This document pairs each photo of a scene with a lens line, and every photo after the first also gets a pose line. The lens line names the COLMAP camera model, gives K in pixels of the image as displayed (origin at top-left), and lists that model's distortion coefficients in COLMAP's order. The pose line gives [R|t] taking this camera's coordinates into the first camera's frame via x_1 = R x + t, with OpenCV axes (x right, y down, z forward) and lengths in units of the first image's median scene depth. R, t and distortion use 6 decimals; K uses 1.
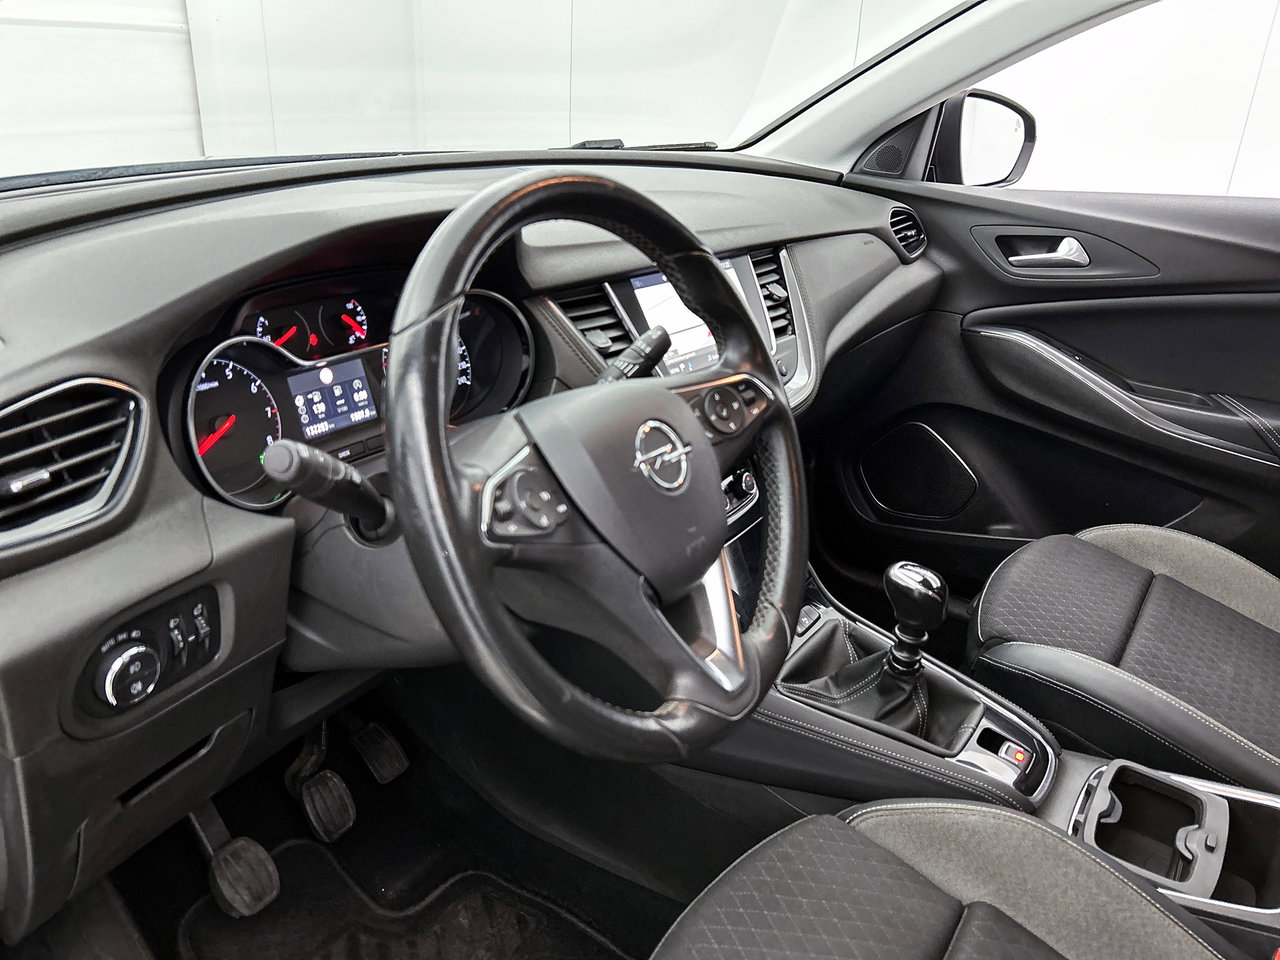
lens RADIAL K [[973.0, 0, 638.8], [0, 973.0, 477.4], [0, 0, 1]] dist [-0.002895, -0.014454]
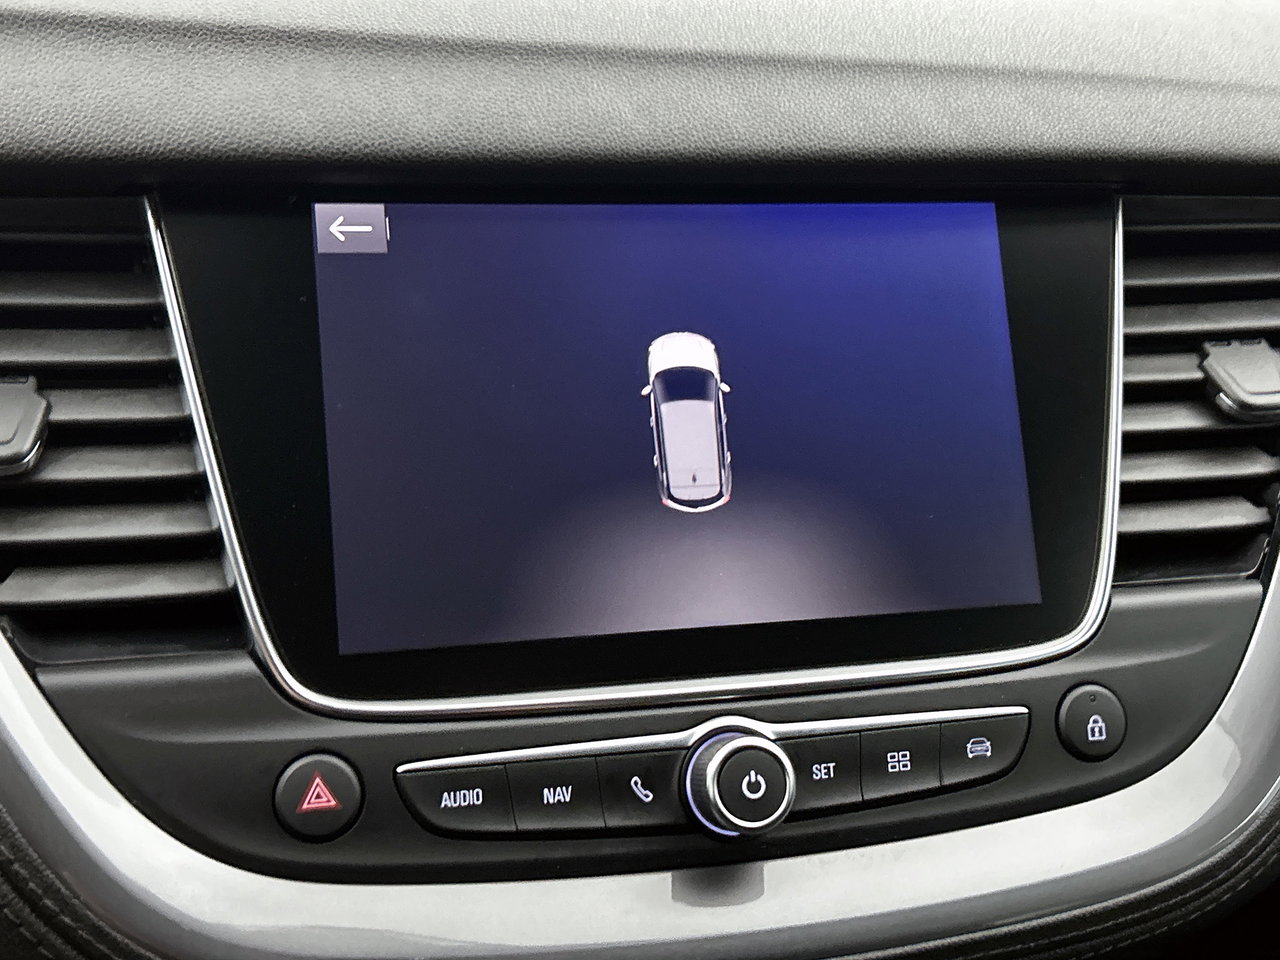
lens RADIAL K [[1544.0, 0, 630.0], [0, 1544.0, 485.1], [0, 0, 1]] dist [-0.006427, 0.000000]
pose [[0.799902, 0.234884, -0.552256, 0.336249], [-0.254918, 0.966065, 0.041655, -0.208835], [0.543299, 0.107460, 0.832634, 0.893017]]
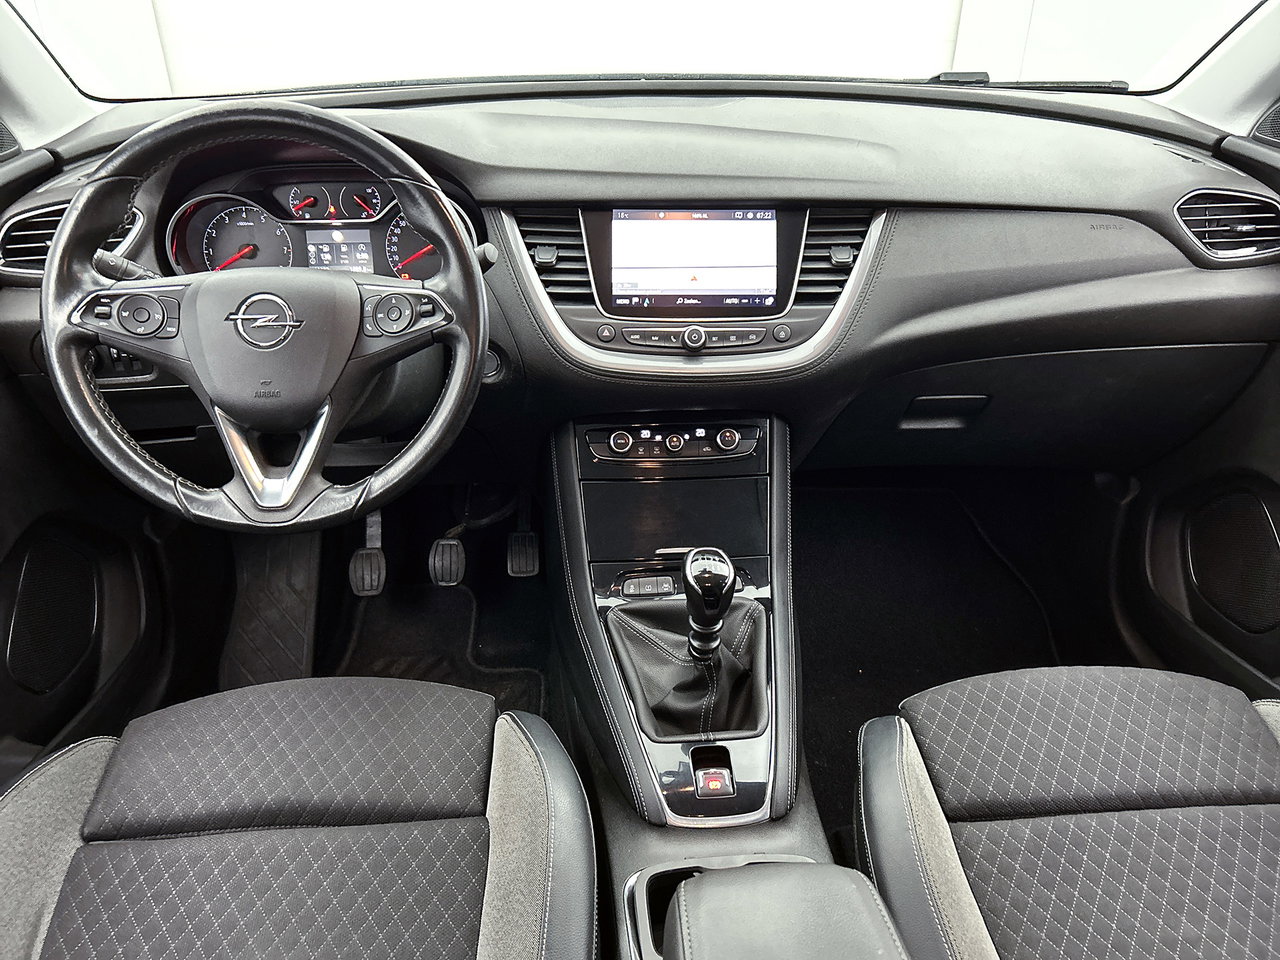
lens RADIAL K [[973.0, 0, 647.9], [0, 973.0, 492.1], [0, 0, 1]] dist [-0.002895, -0.014454]
pose [[0.622725, 0.354803, -0.697373, 1.083054], [-0.281909, 0.933158, 0.223031, -0.196559], [0.729891, 0.057709, 0.681123, 0.364535]]
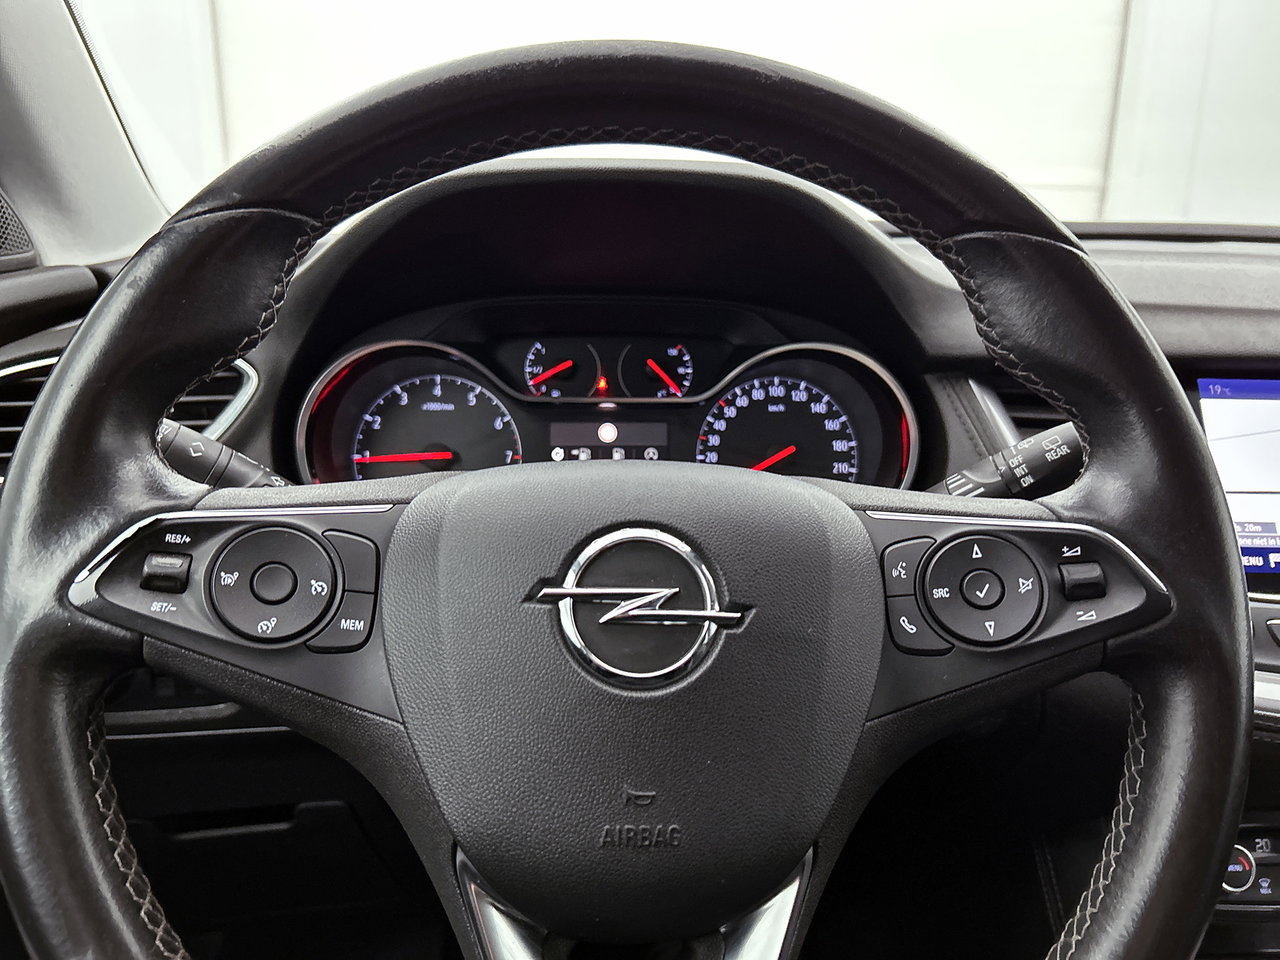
lens RADIAL K [[973.0, 0, 641.0], [0, 973.0, 477.0], [0, 0, 1]] dist [-0.002895, -0.014454]
pose [[0.609366, 0.155073, -0.777576, 0.286996], [-0.293612, 0.955103, -0.039619, -0.047172], [0.736522, 0.252448, 0.627539, 0.535222]]
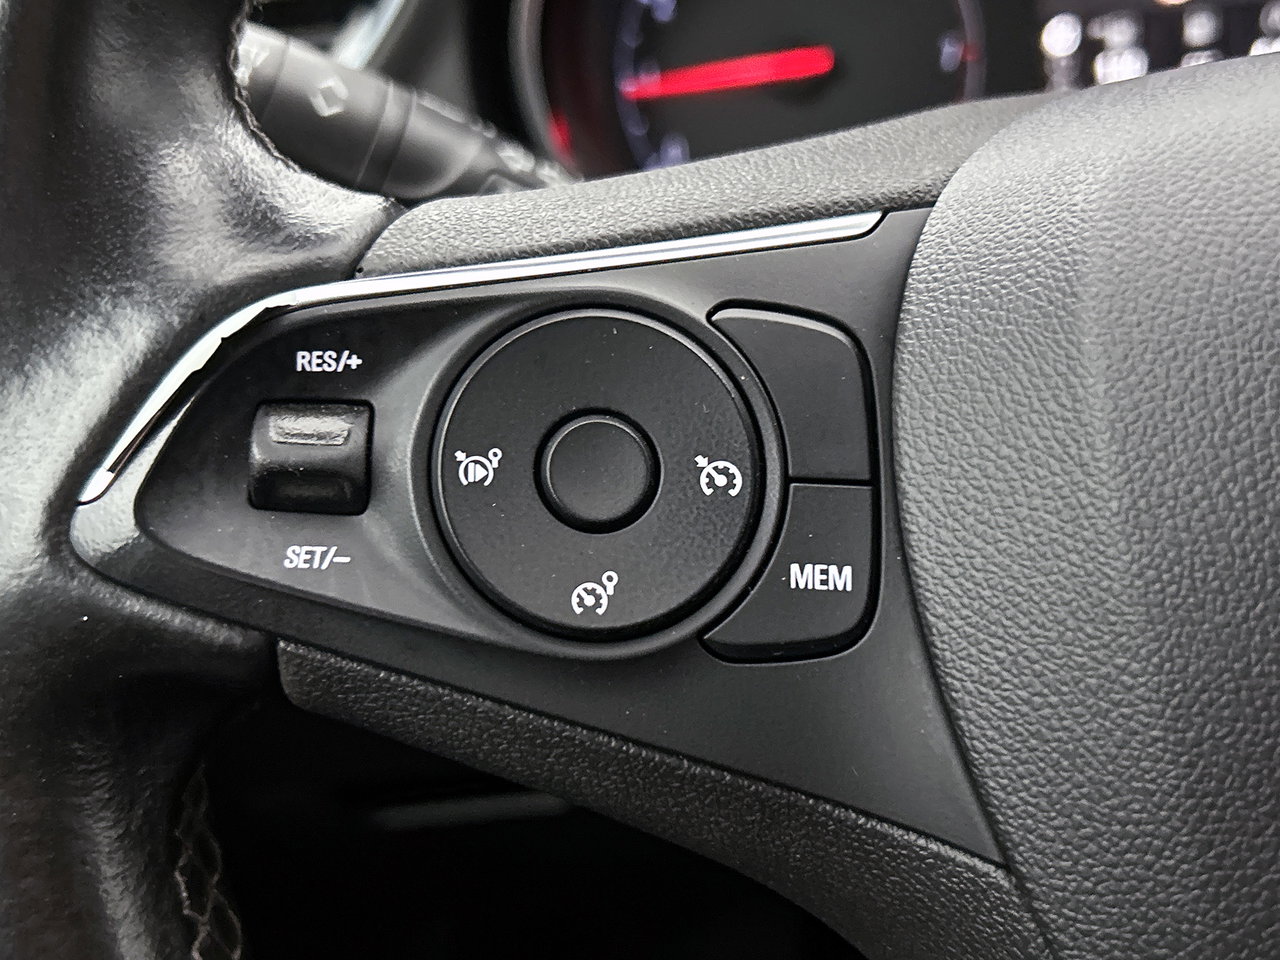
lens RADIAL K [[1540.4, 0, 642.2], [0, 1540.4, 477.5], [0, 0, 1]] dist [-0.010668, 0.000000]
pose [[0.439029, 0.327127, -0.836804, 0.095967], [-0.219201, 0.942218, 0.253332, -0.034972], [0.871323, 0.072208, 0.485368, 0.579930]]
